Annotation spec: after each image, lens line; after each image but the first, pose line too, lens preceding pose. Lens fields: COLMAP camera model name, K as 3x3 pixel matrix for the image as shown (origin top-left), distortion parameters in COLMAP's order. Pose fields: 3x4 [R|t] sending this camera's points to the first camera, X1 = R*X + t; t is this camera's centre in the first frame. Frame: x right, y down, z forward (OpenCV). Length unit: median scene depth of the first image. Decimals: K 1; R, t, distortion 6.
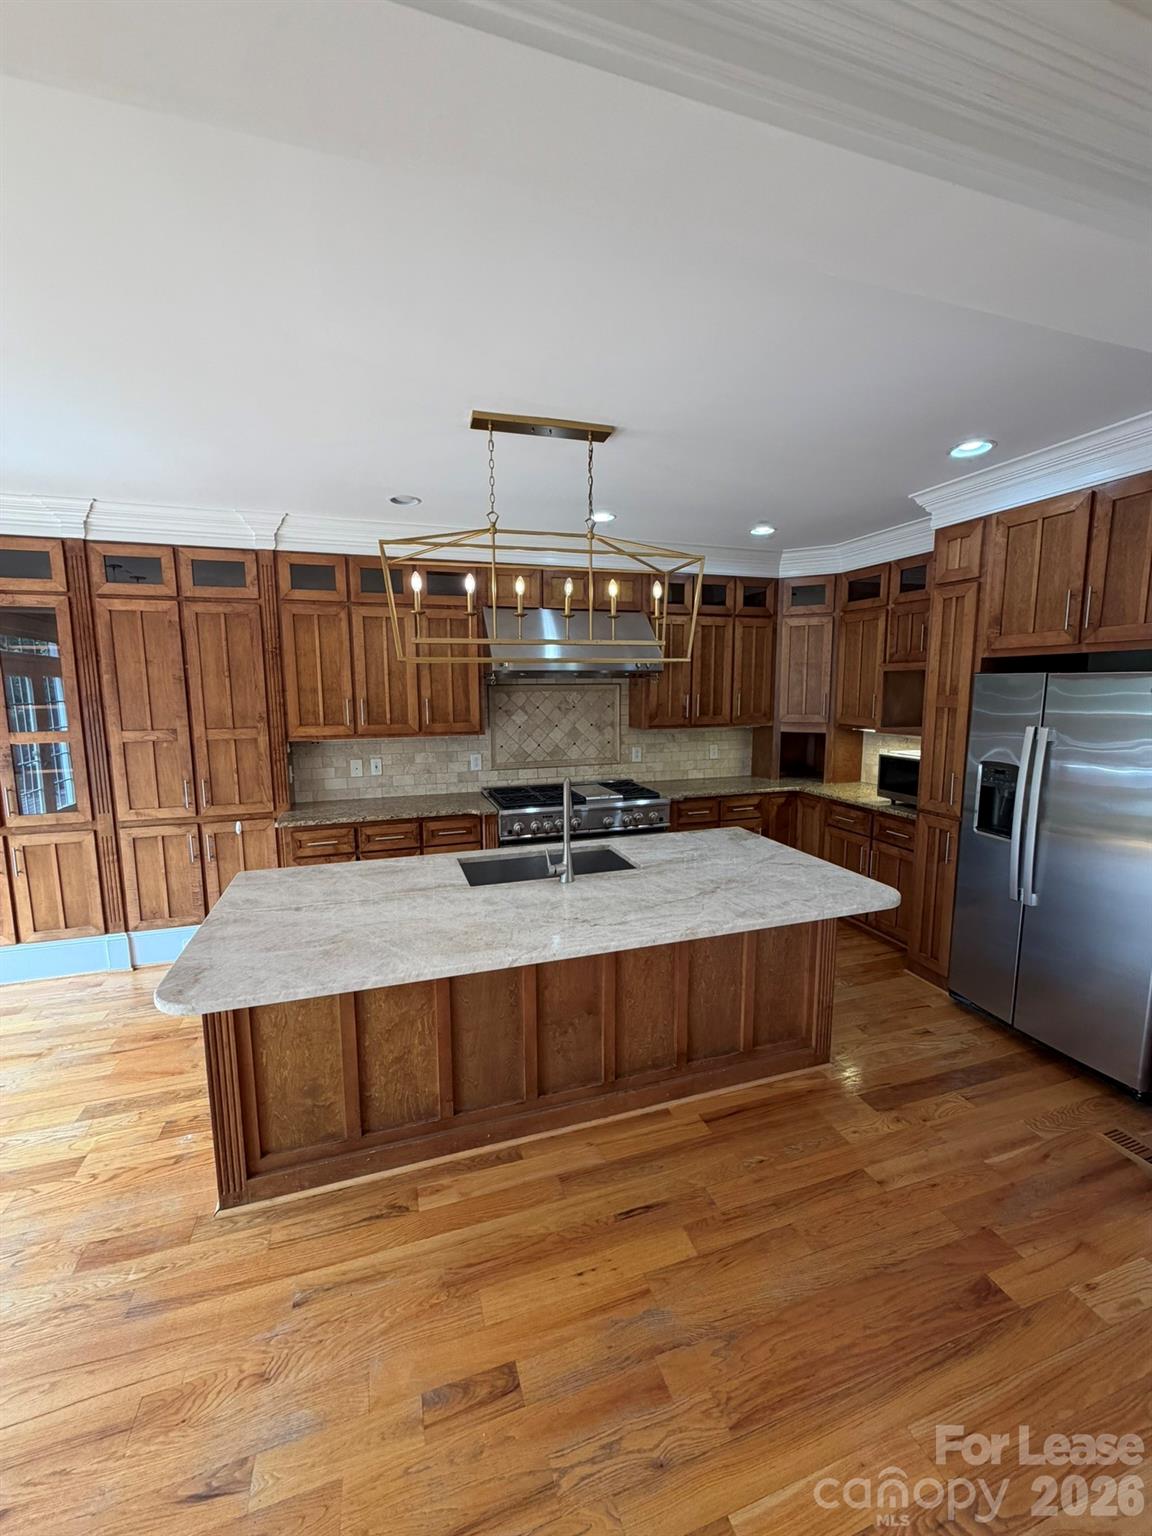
lens RADIAL K [[610.8, 0, 577.7], [0, 610.8, 765.3], [0, 0, 1]] dist [-0.000137, 0.000813]
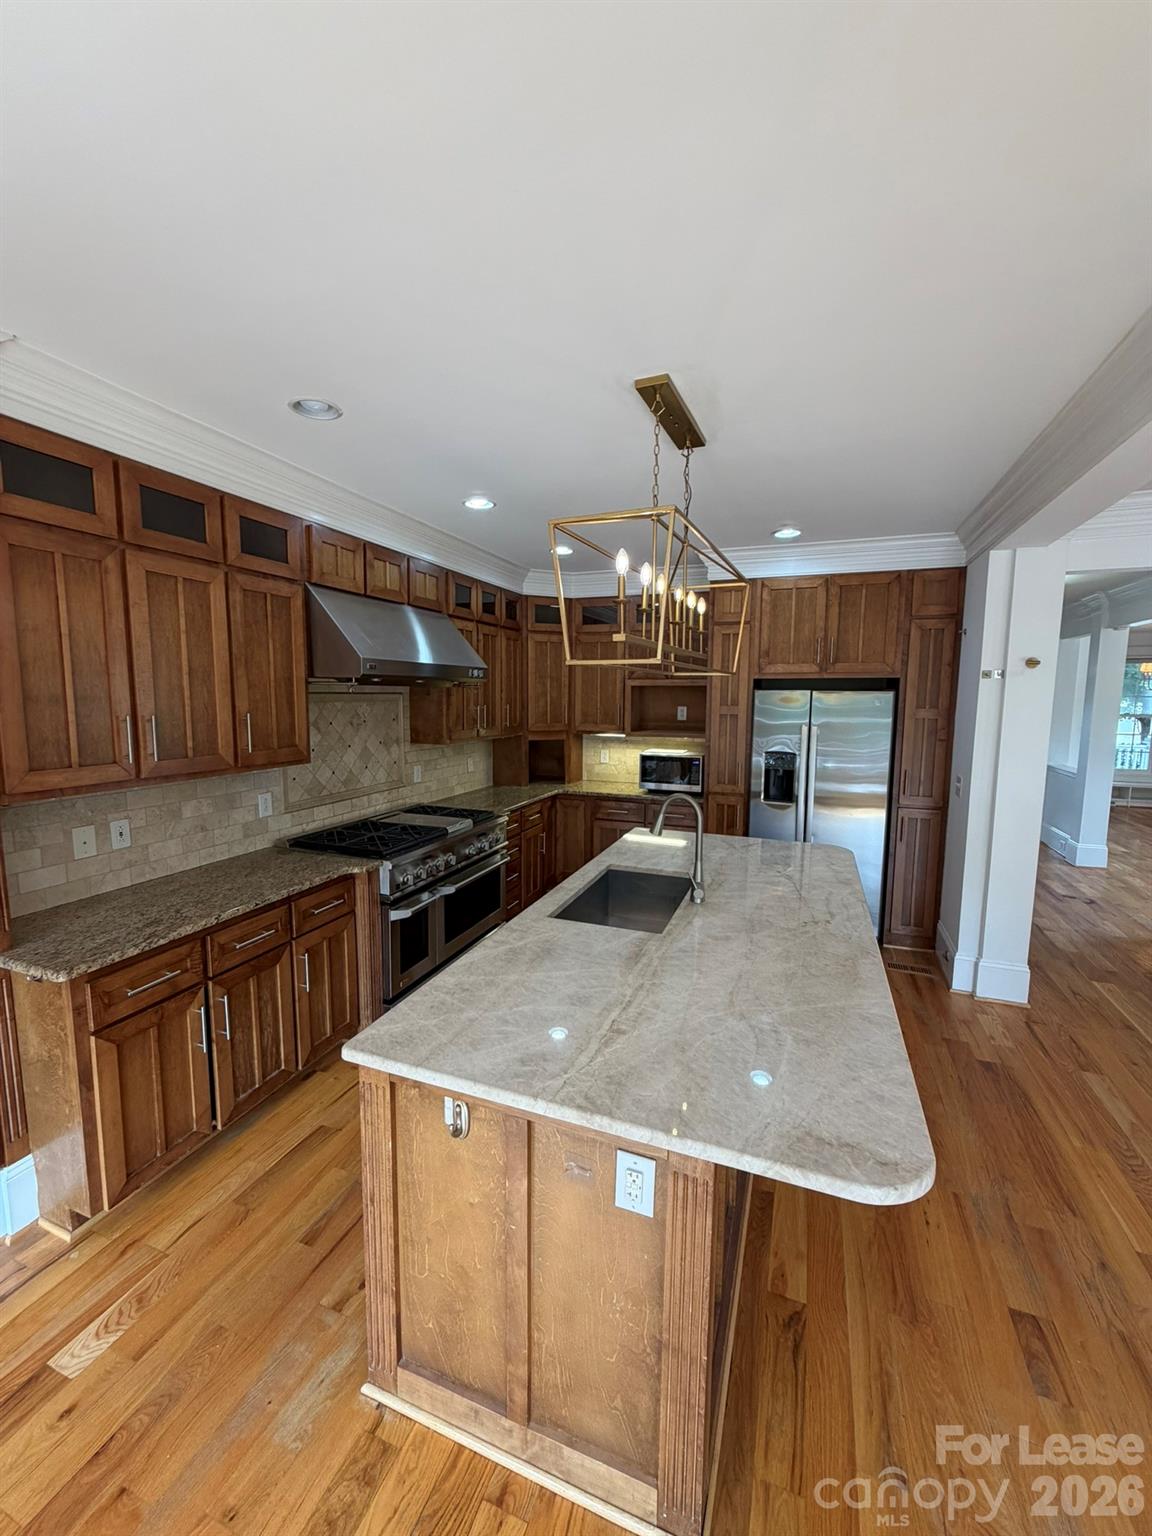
lens RADIAL K [[610.8, 0, 577.8], [0, 610.8, 764.7], [0, 0, 1]] dist [-0.000137, 0.000813]
pose [[0.631041, -0.078191, 0.771799, -0.843324], [0.091776, 0.995445, 0.025811, -0.063388], [-0.770302, 0.054544, 0.635342, 0.518358]]
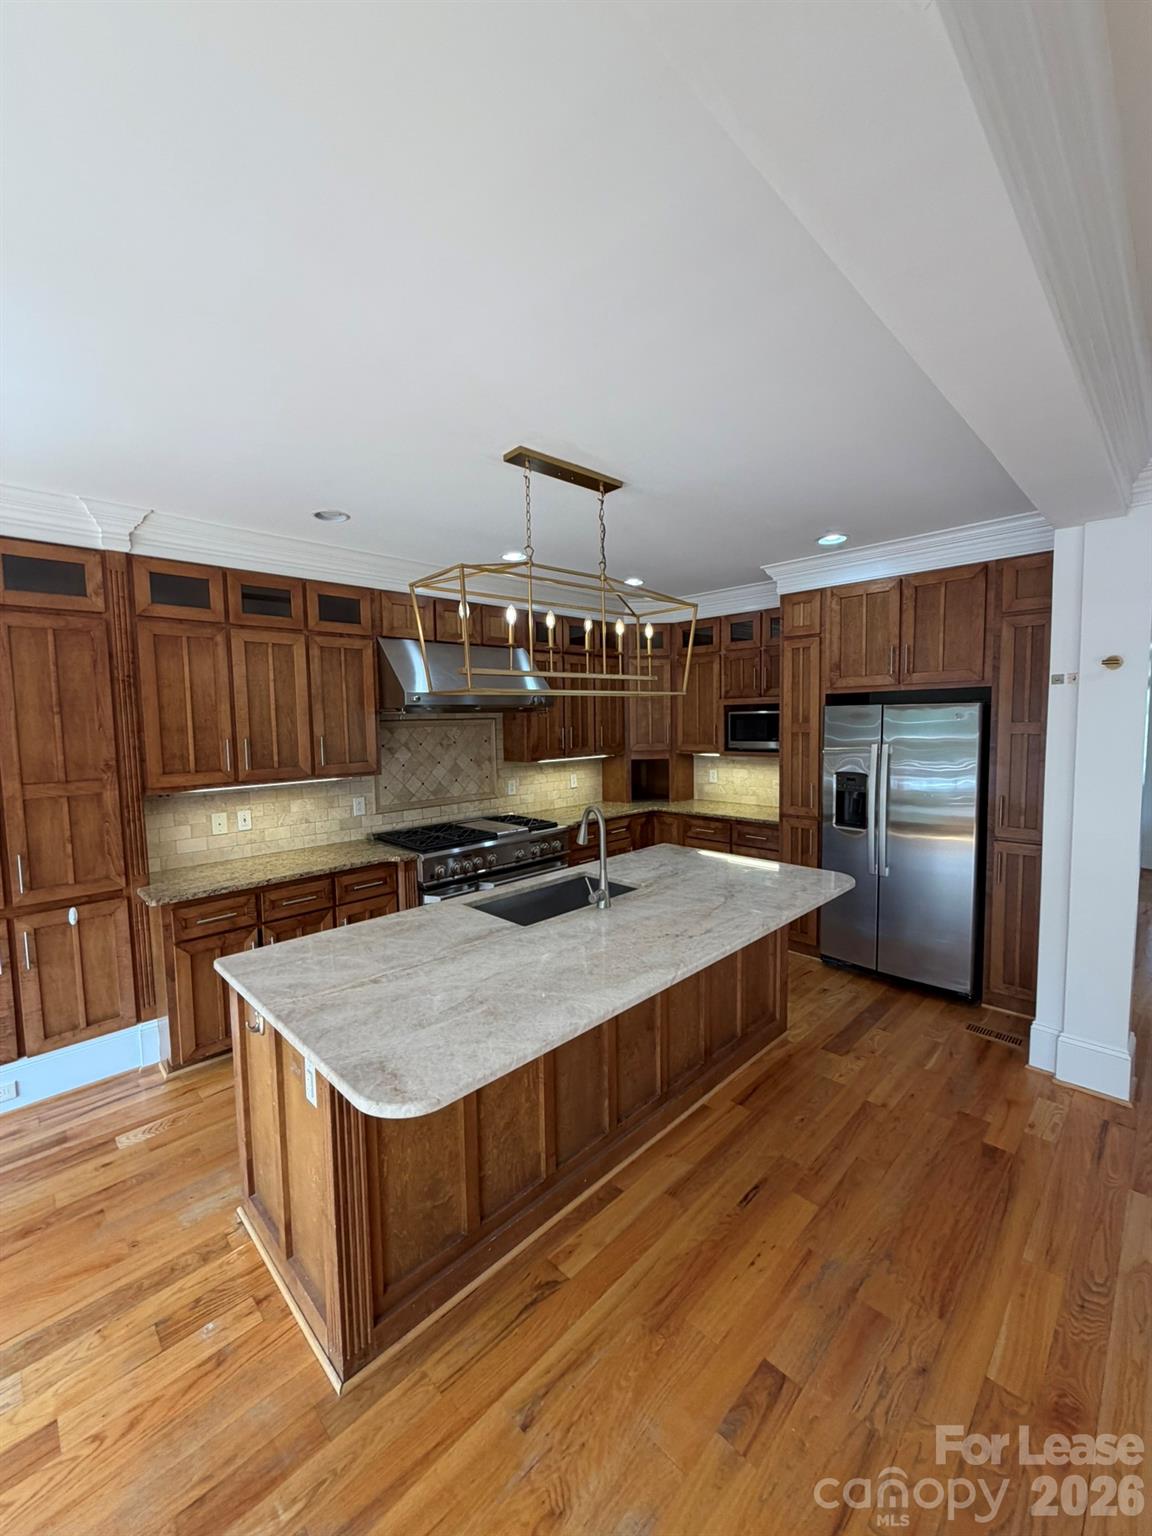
lens RADIAL K [[610.8, 0, 577.9], [0, 610.8, 764.9], [0, 0, 1]] dist [-0.000137, 0.000813]
pose [[0.894318, -0.044853, 0.445179, -0.494293], [0.071912, 0.996437, -0.044070, -0.005250], [-0.441616, 0.071426, 0.894356, 0.084864]]
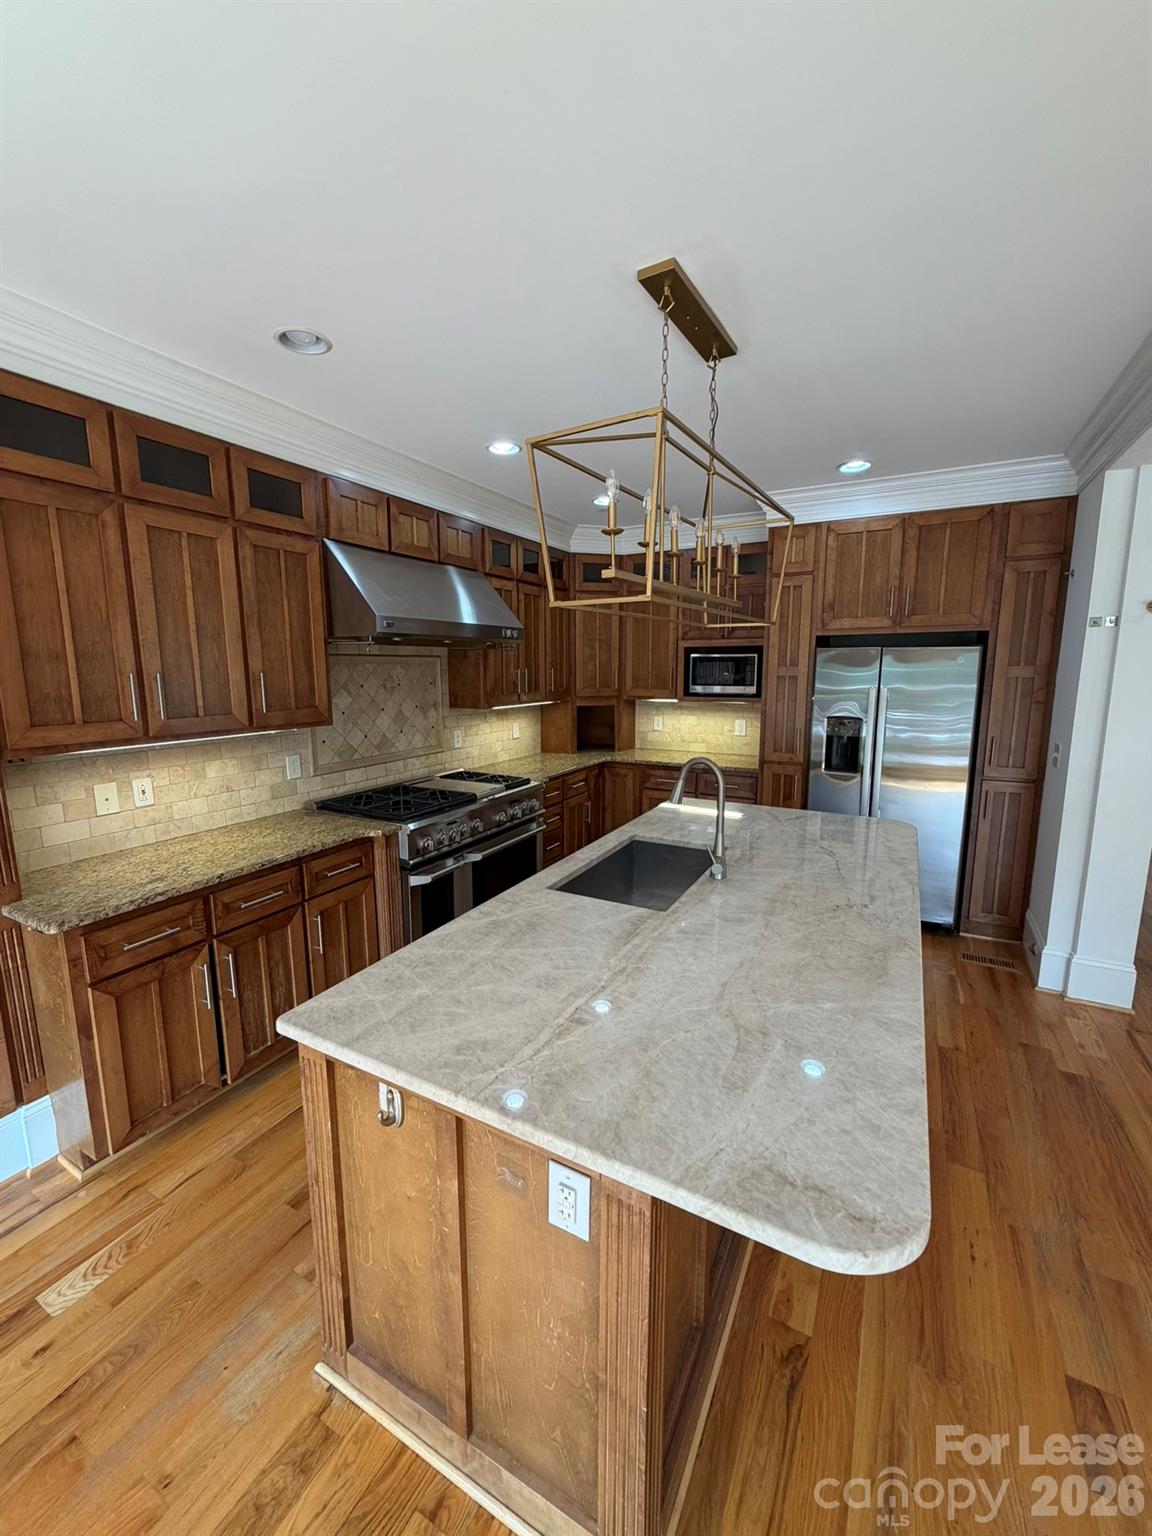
lens RADIAL K [[610.8, 0, 577.6], [0, 610.8, 764.6], [0, 0, 1]] dist [-0.000137, 0.000813]
pose [[0.727901, -0.105938, 0.677449, -0.714526], [0.089597, 0.994217, 0.059203, -0.035024], [-0.679803, 0.017603, 0.733184, 0.496156]]
